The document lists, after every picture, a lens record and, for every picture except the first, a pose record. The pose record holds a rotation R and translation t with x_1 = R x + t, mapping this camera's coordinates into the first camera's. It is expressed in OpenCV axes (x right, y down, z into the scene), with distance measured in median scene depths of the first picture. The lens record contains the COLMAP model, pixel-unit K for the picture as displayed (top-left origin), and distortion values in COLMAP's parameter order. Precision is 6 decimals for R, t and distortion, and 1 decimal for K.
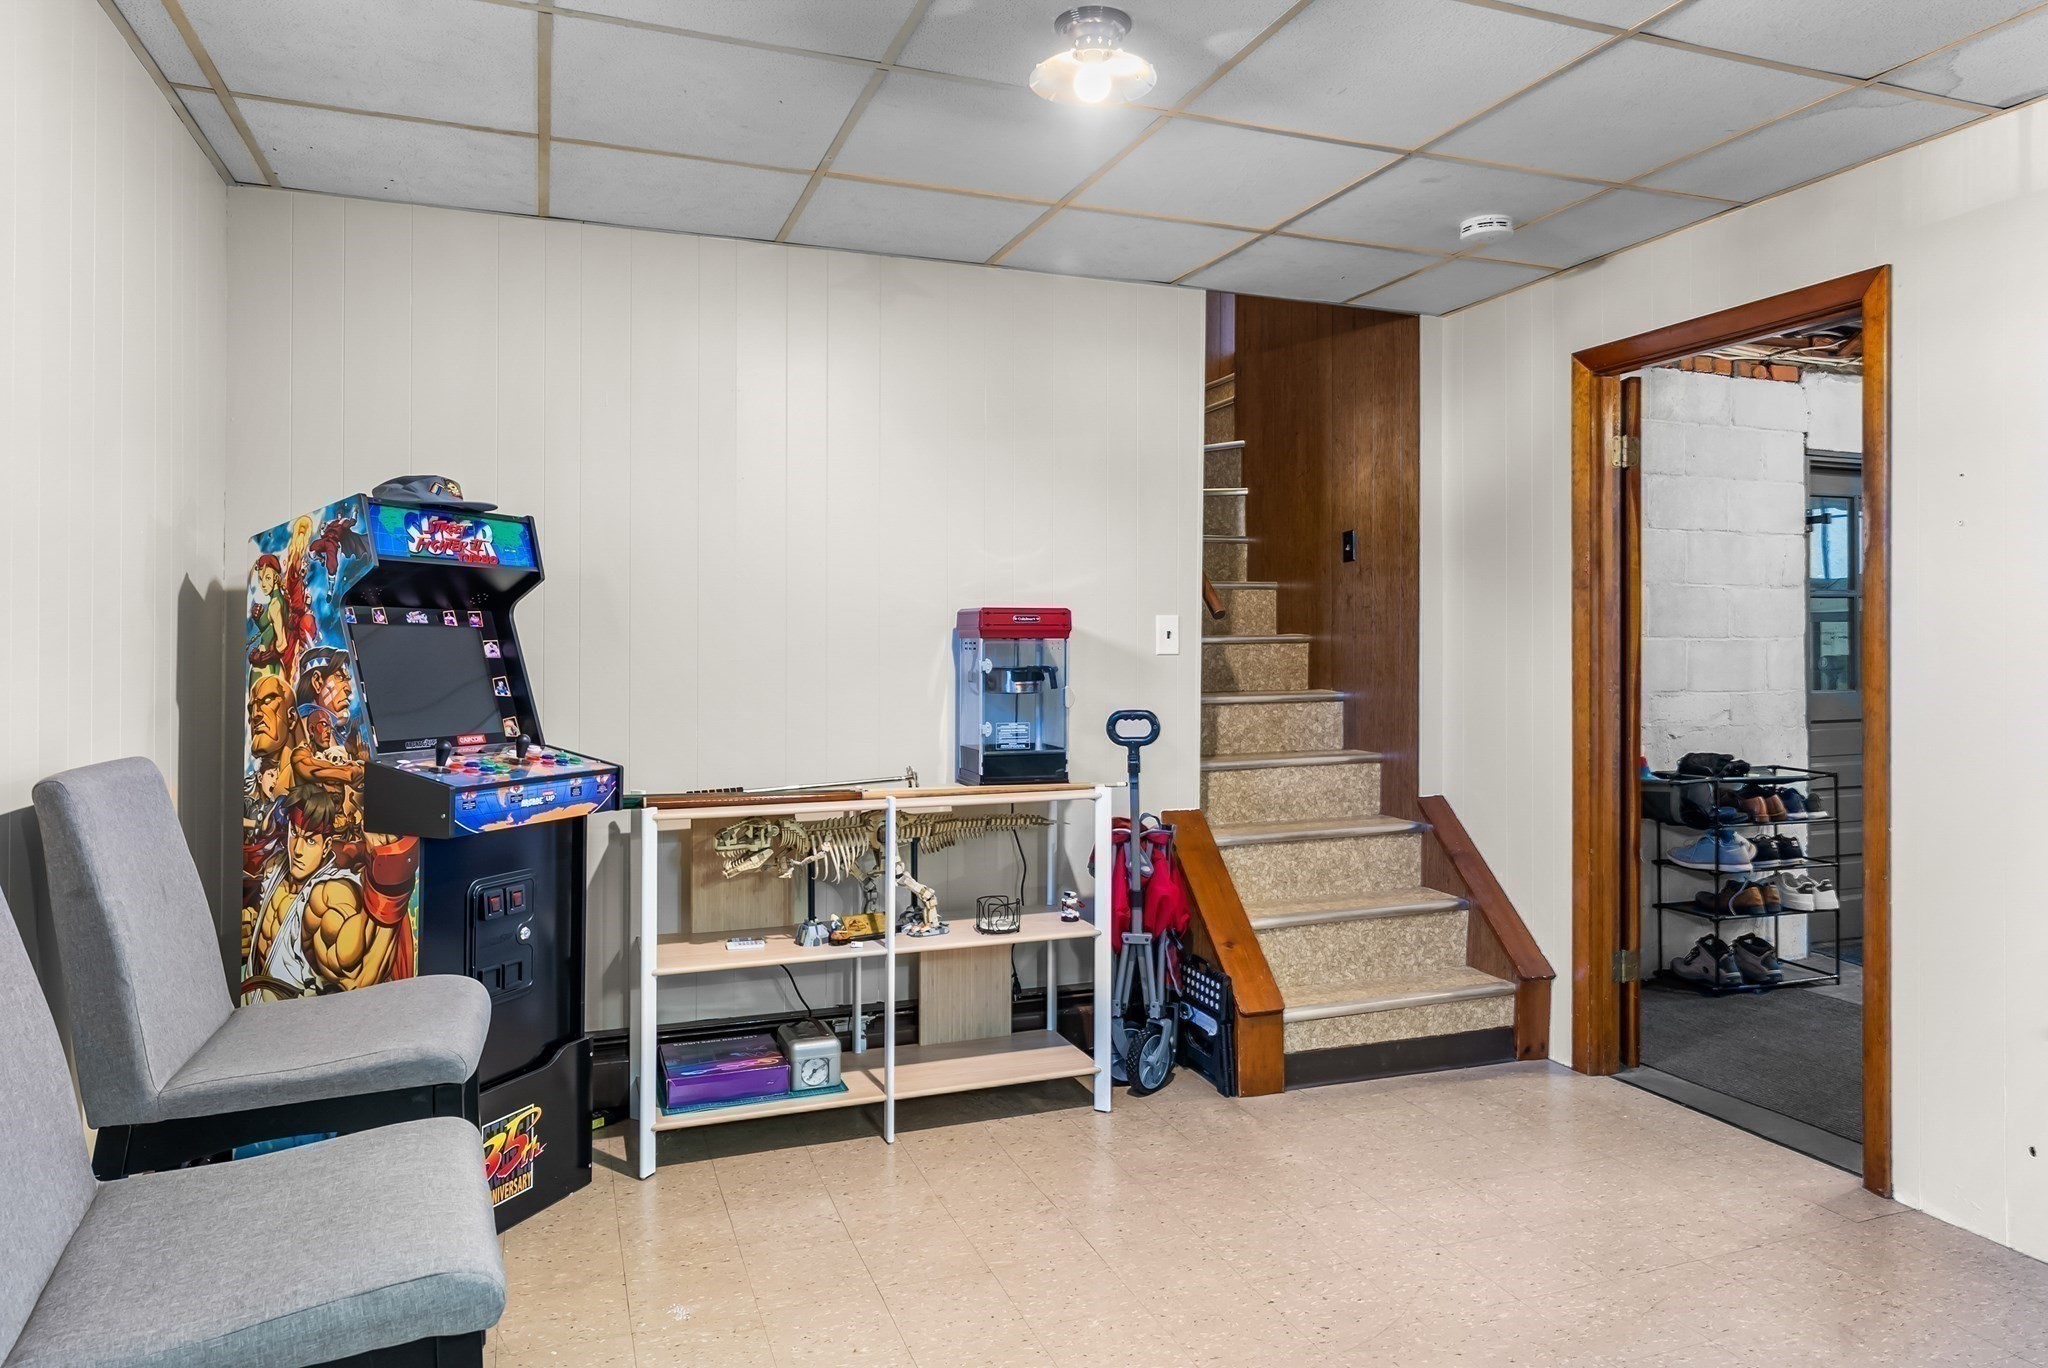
lens RADIAL K [[1309.4, 0, 1032.7], [0, 1309.4, 636.0], [0, 0, 1]] dist [-0.003395, -0.000869]
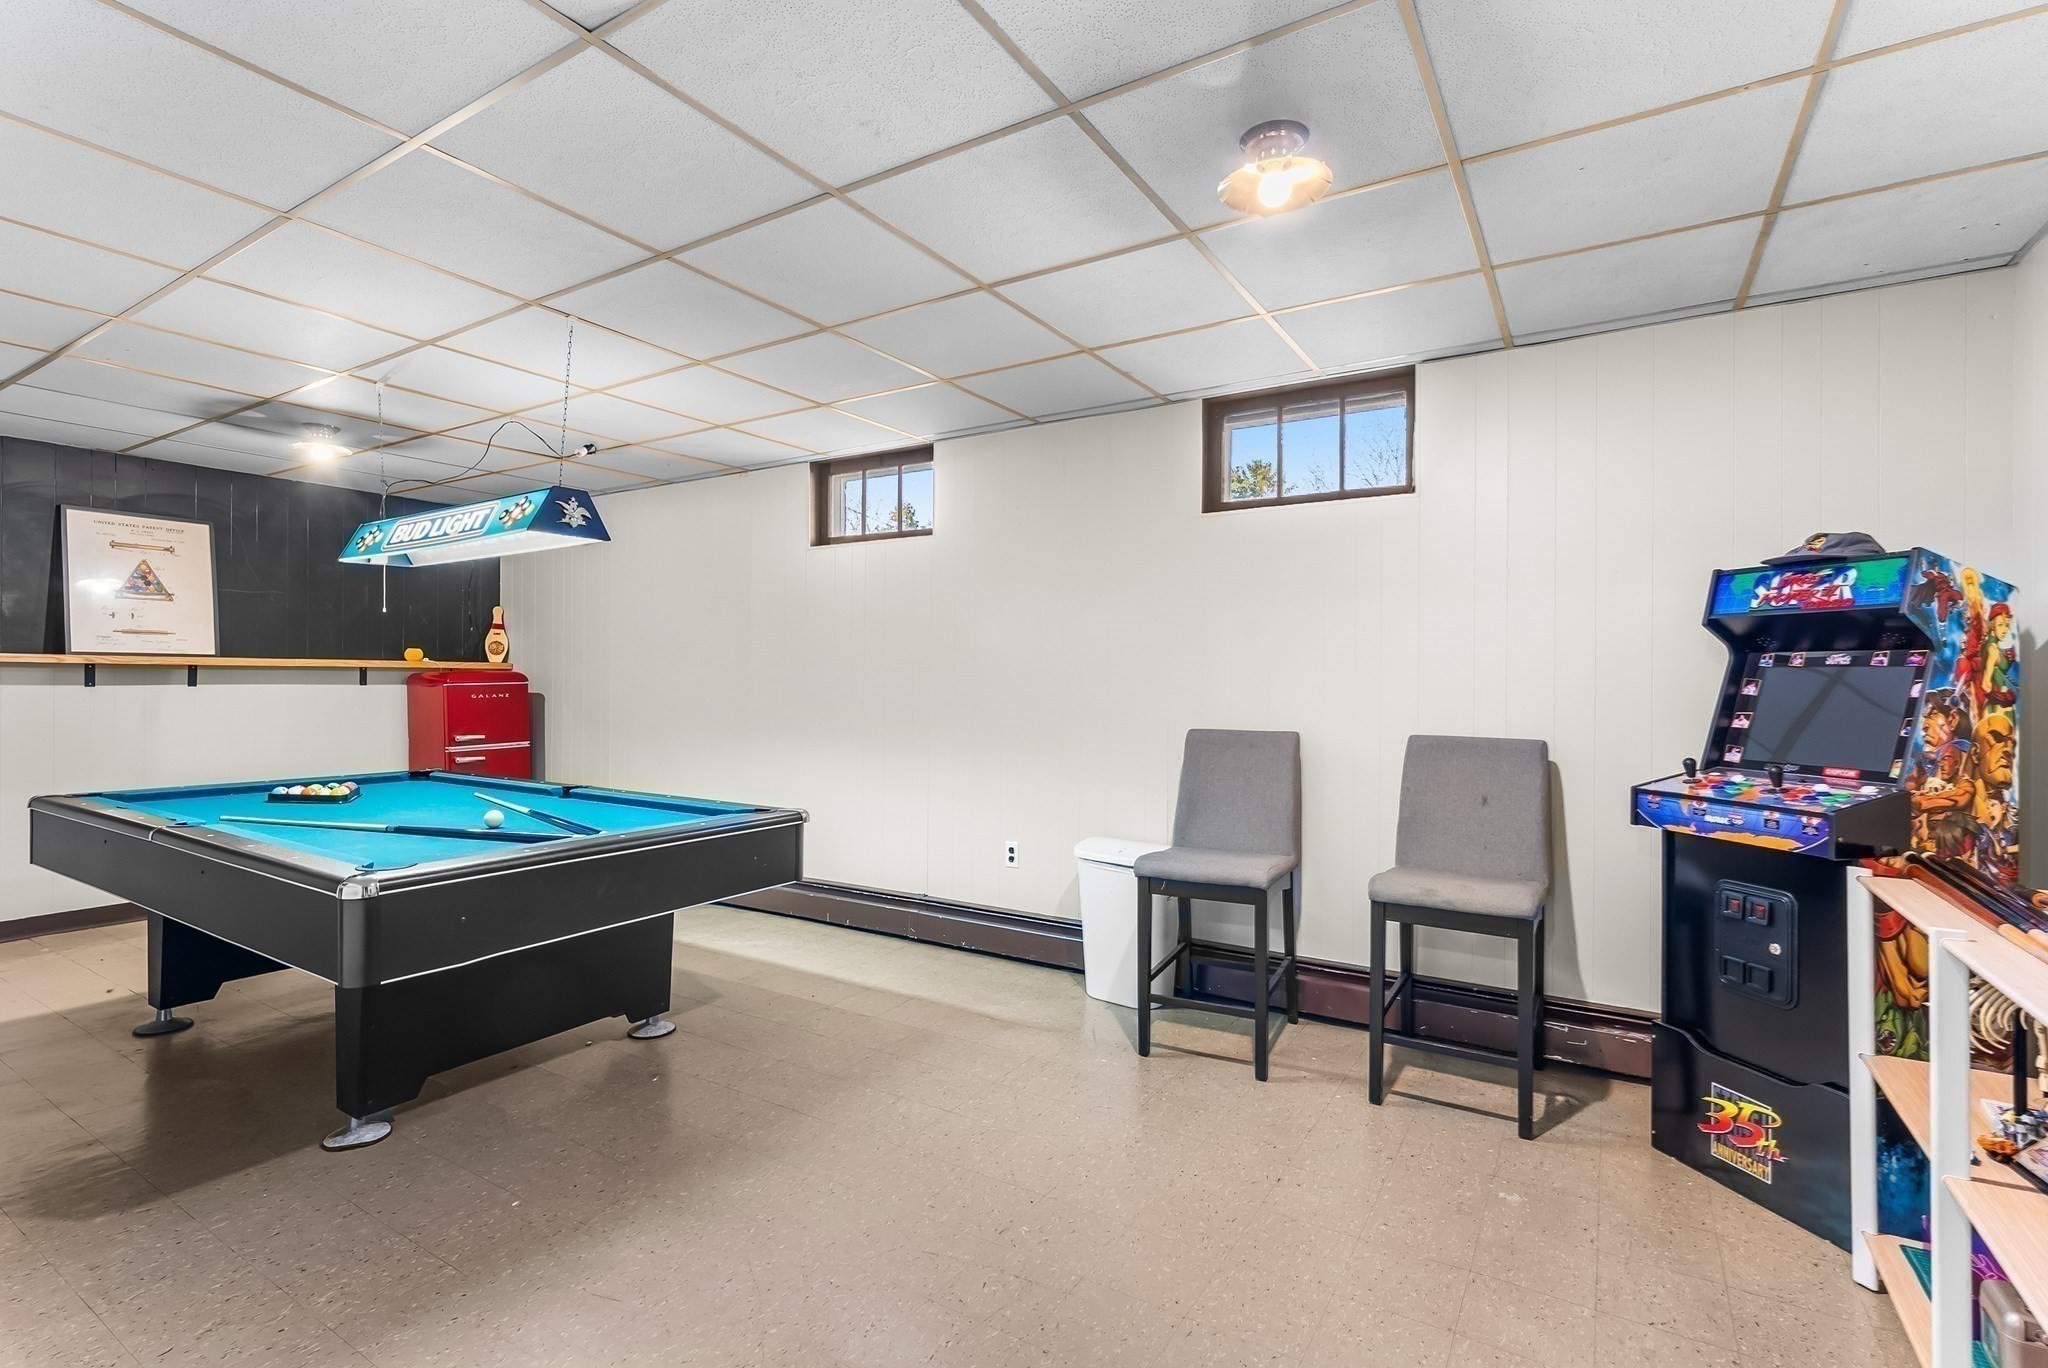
lens RADIAL K [[939.1, 0, 1024.0], [0, 939.1, 684.0], [0, 0, 1]] dist [0.000470, 0.000131]
pose [[-0.799695, -0.001620, -0.600404, 0.587531], [-0.001530, 0.999999, -0.000660, 0.008813], [0.600404, 0.000391, -0.799696, 1.265404]]
